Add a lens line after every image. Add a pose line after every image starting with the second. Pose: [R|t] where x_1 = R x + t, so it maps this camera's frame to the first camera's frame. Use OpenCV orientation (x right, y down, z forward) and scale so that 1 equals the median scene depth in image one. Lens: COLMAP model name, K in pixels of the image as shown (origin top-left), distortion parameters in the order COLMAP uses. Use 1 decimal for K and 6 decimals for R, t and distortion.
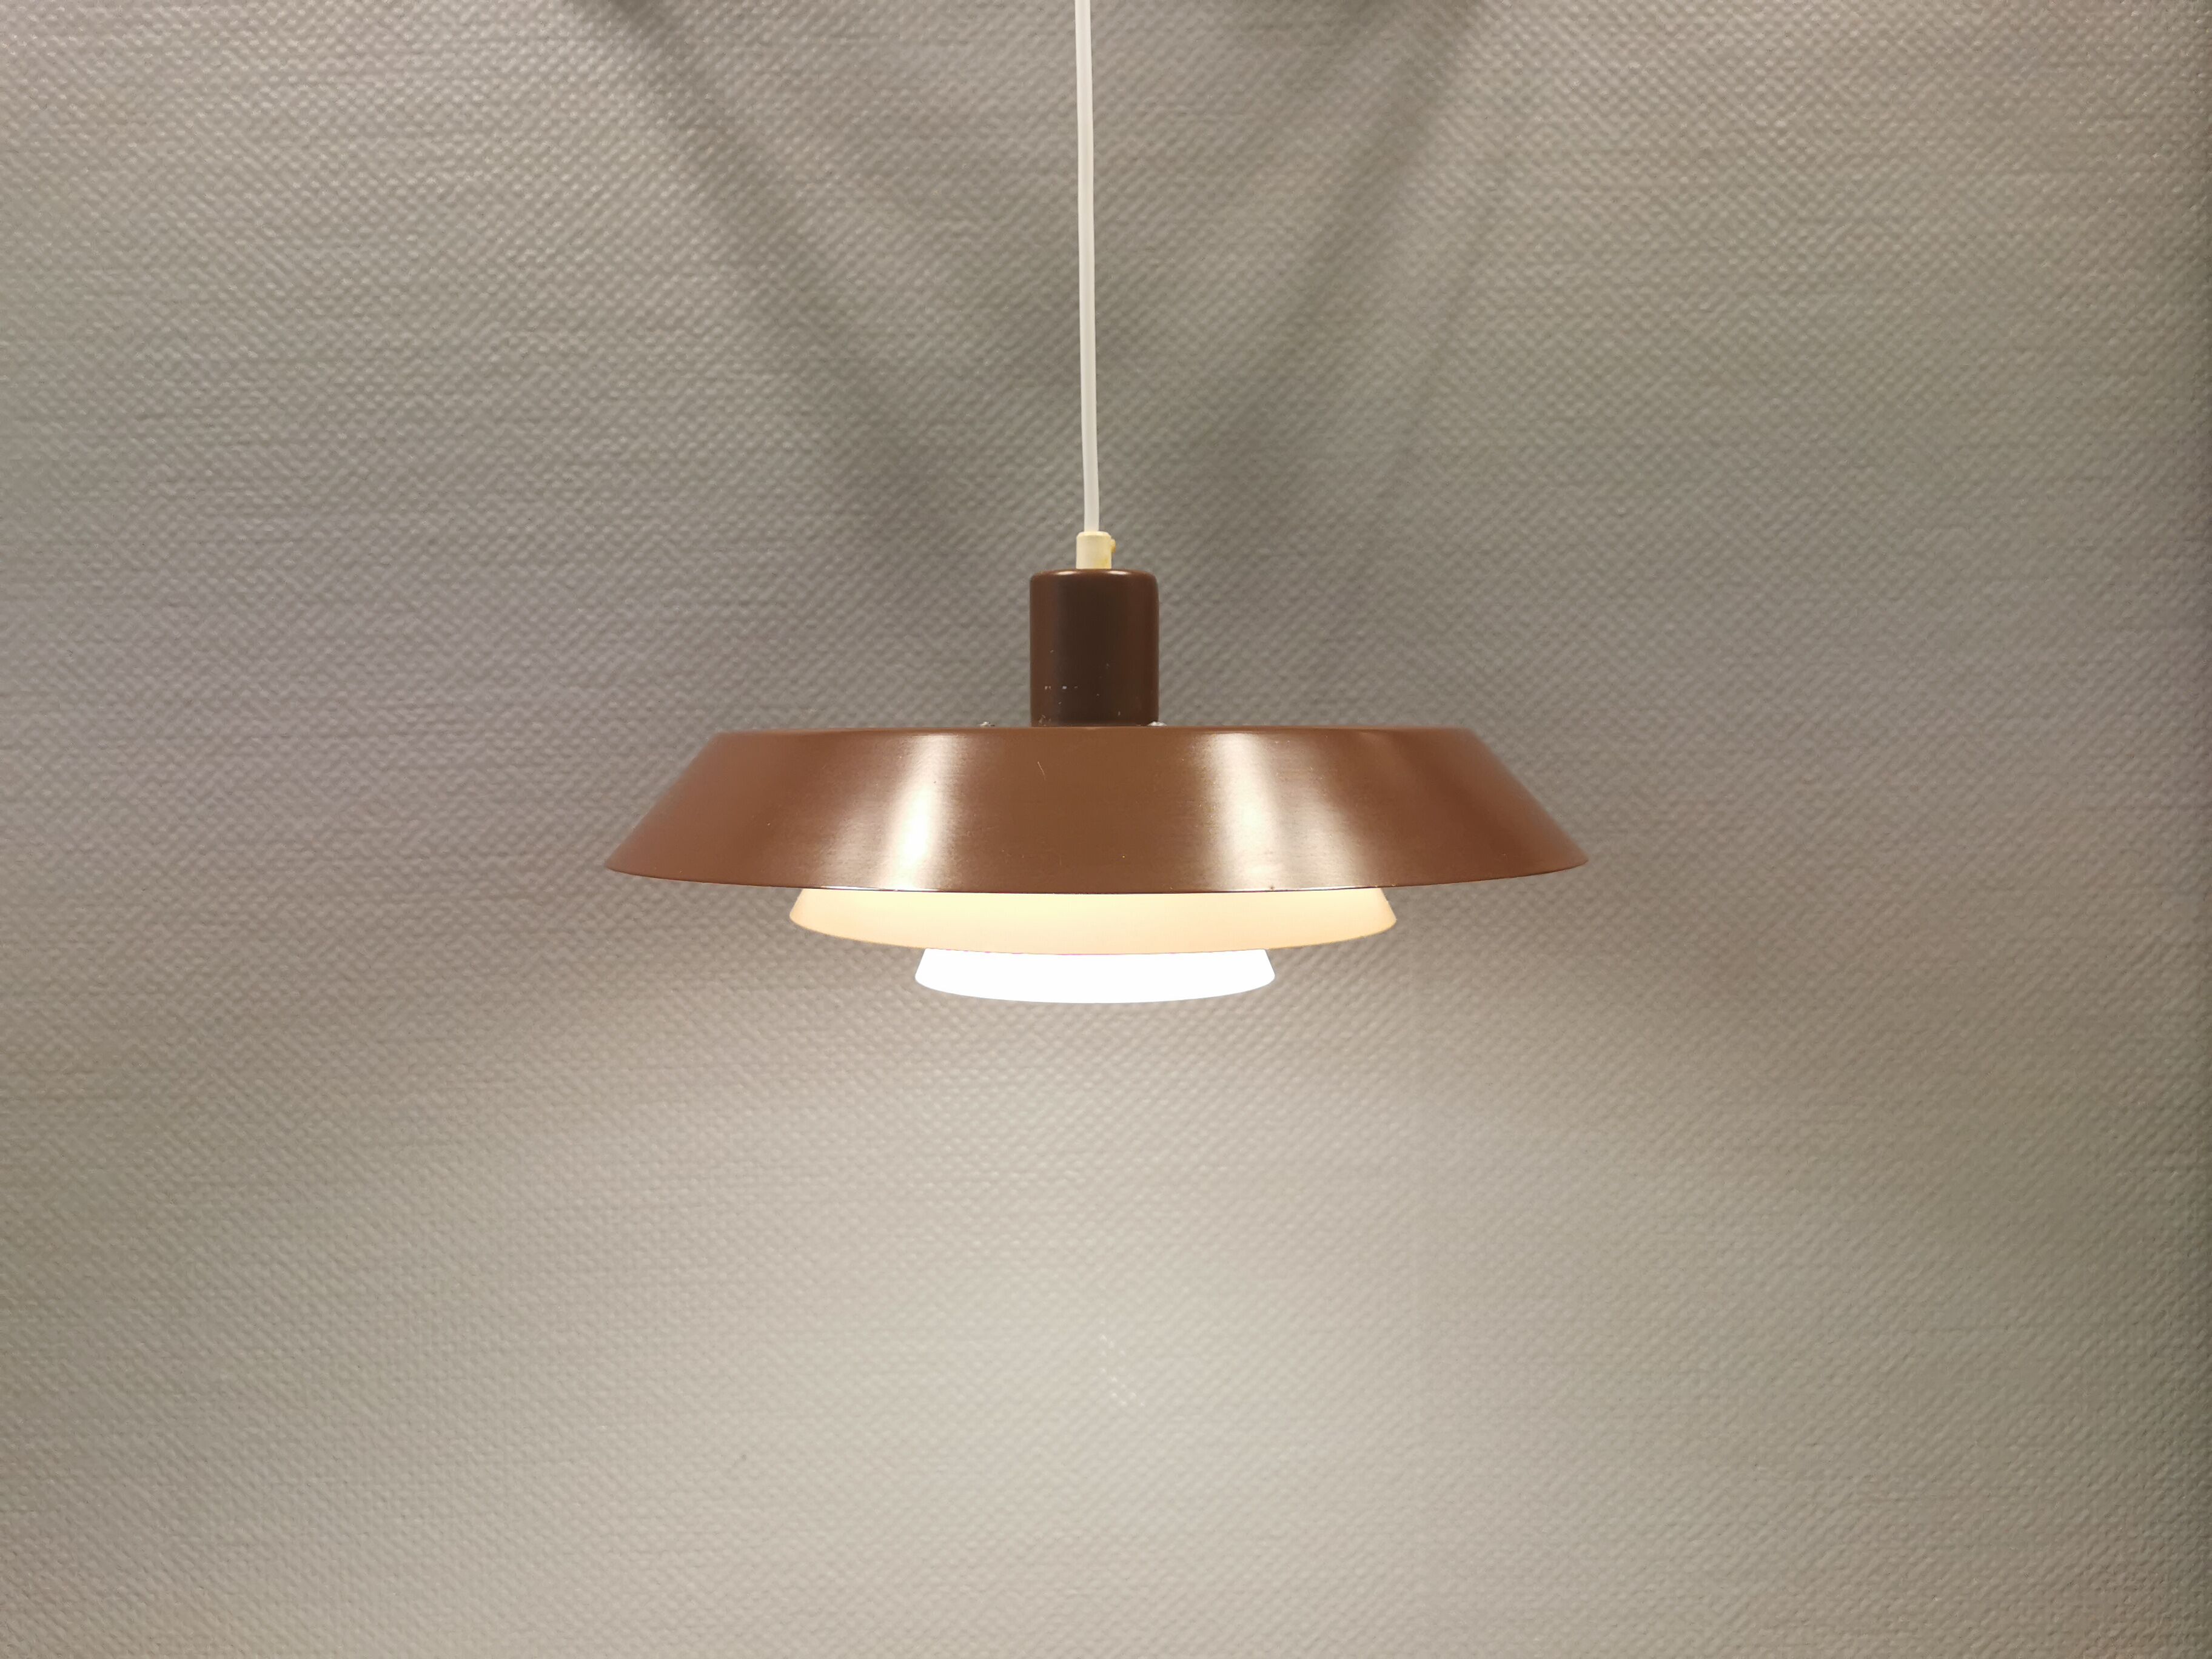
lens RADIAL K [[1728.0, 0, 1094.8], [0, 1728.0, 830.5], [0, 0, 1]] dist [0.005170, -0.013881]
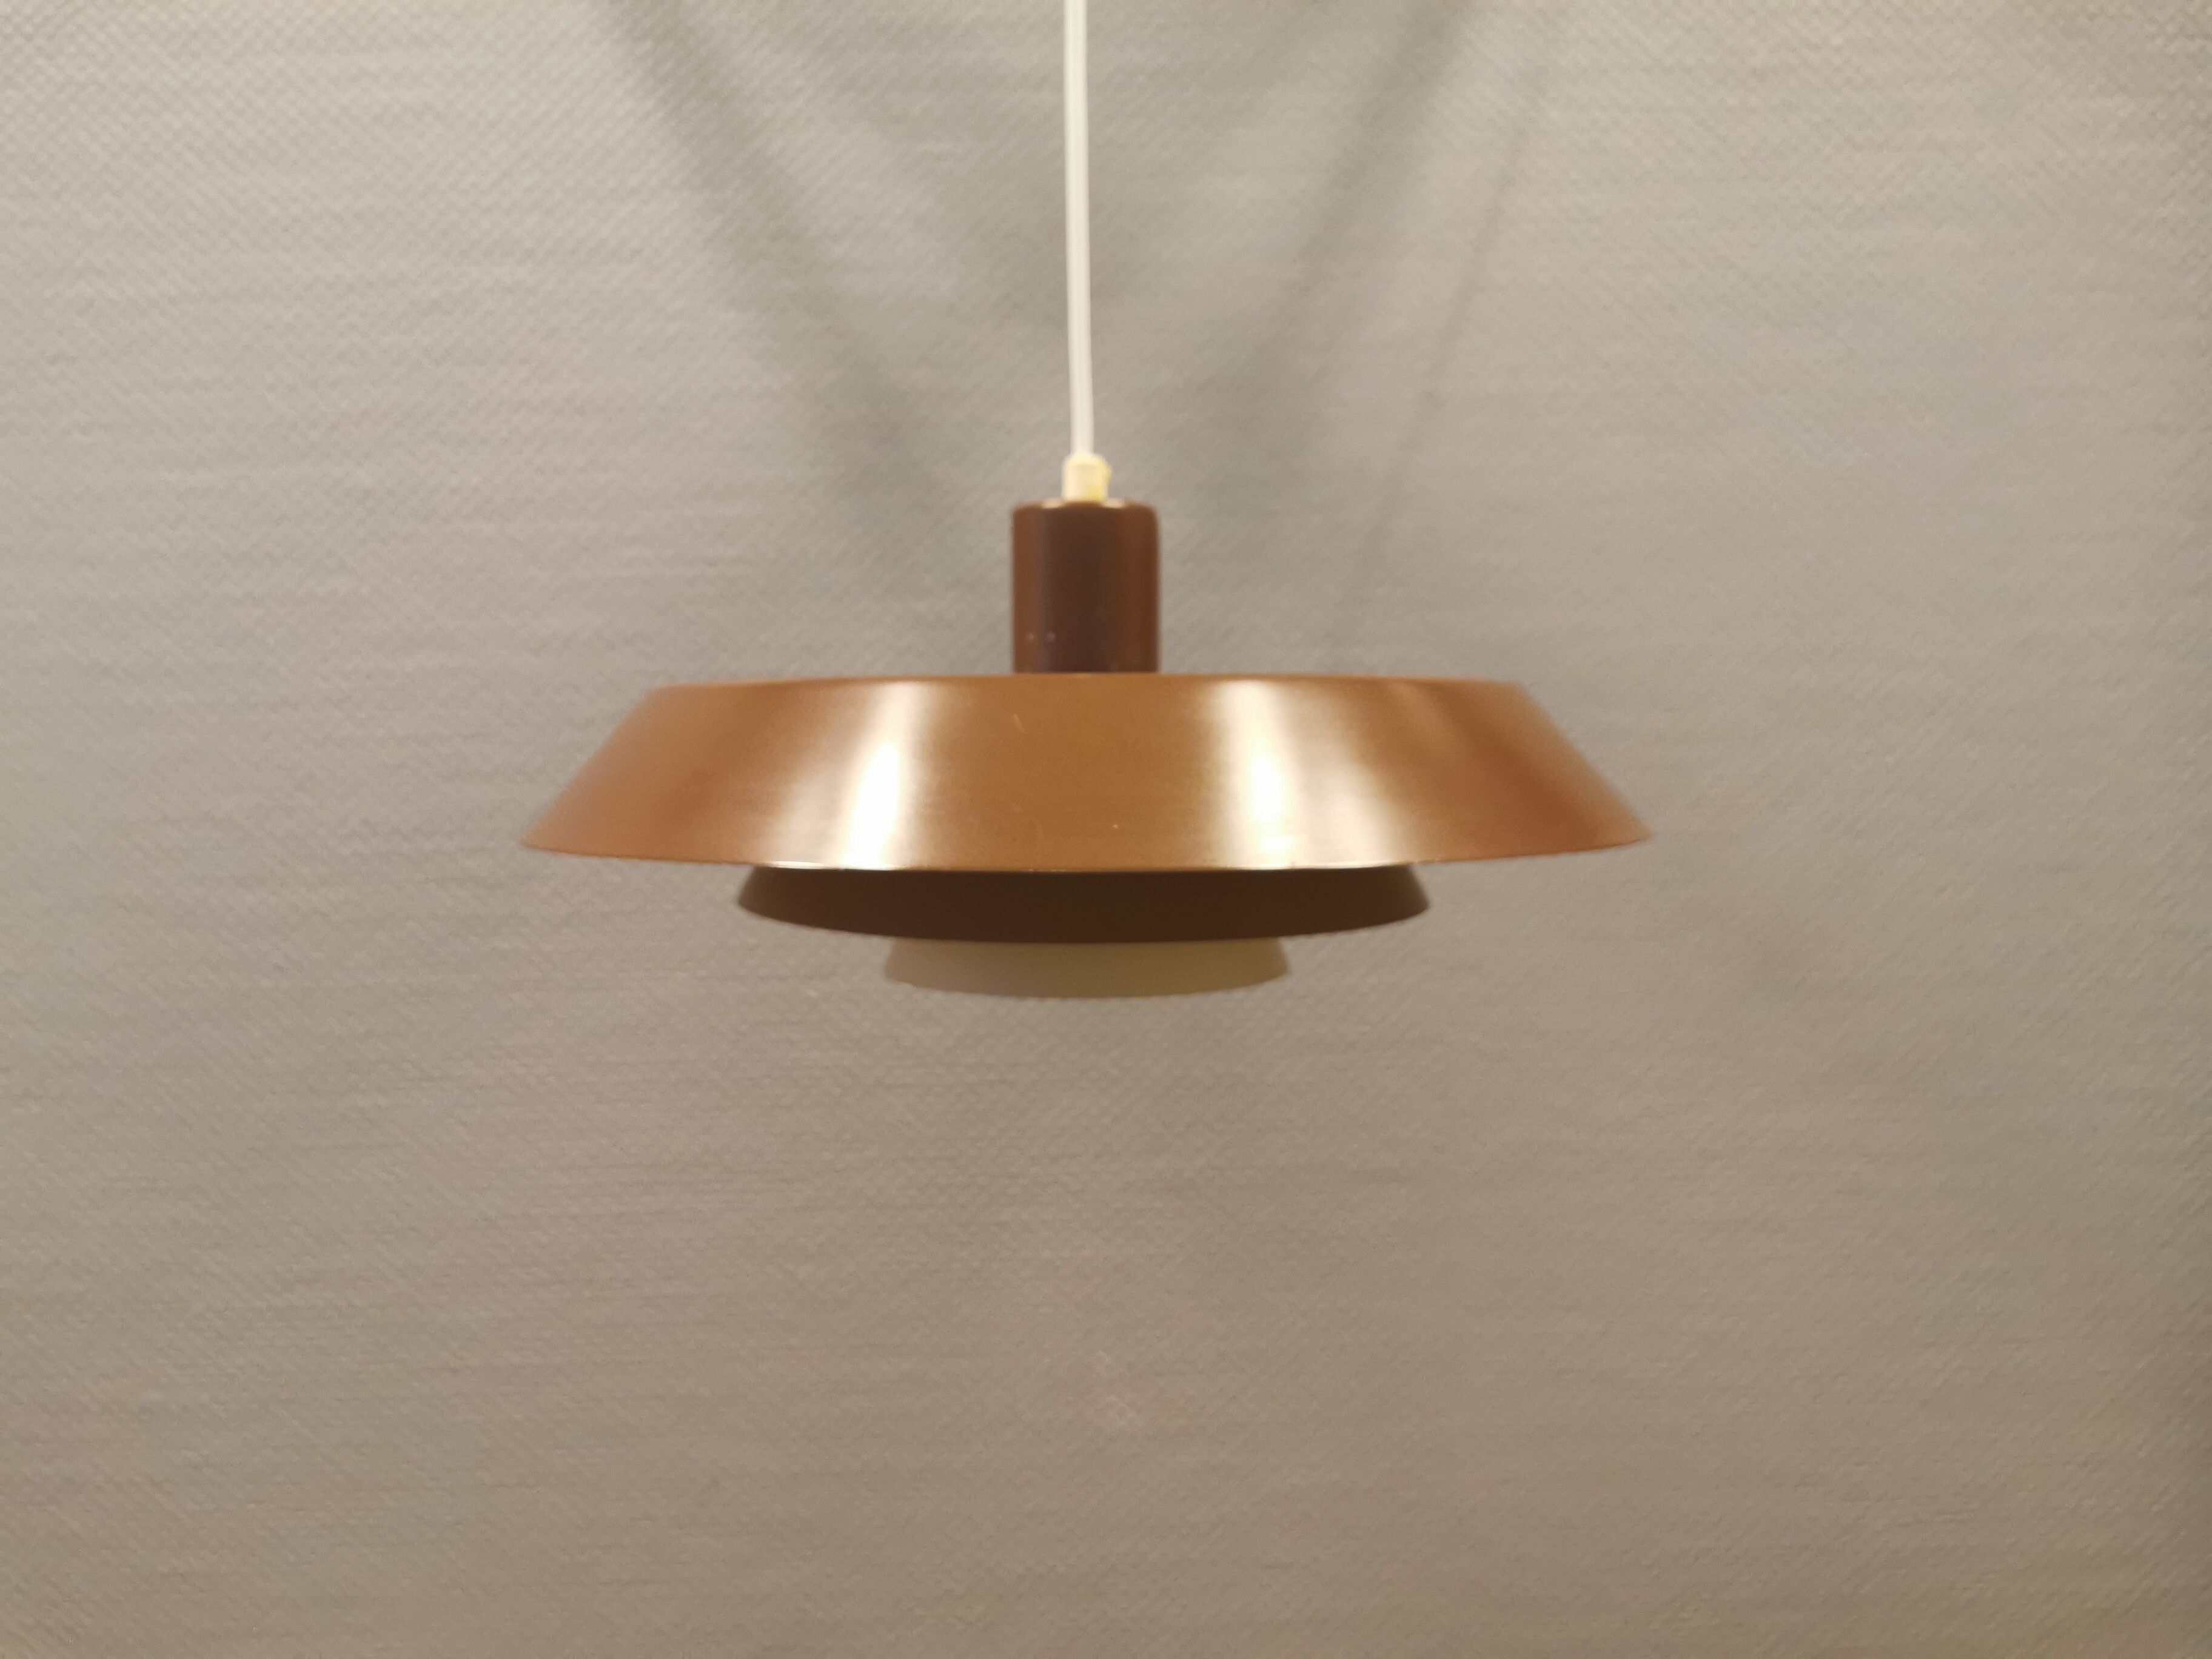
lens RADIAL K [[1671.5, 0, 1117.7], [0, 1671.5, 832.6], [0, 0, 1]] dist [-0.005125, -0.000001]
pose [[0.999902, -0.000203, 0.014031, 0.001837], [0.000128, 0.999986, 0.005367, 0.007796], [-0.014032, -0.005364, 0.999887, 0.111818]]
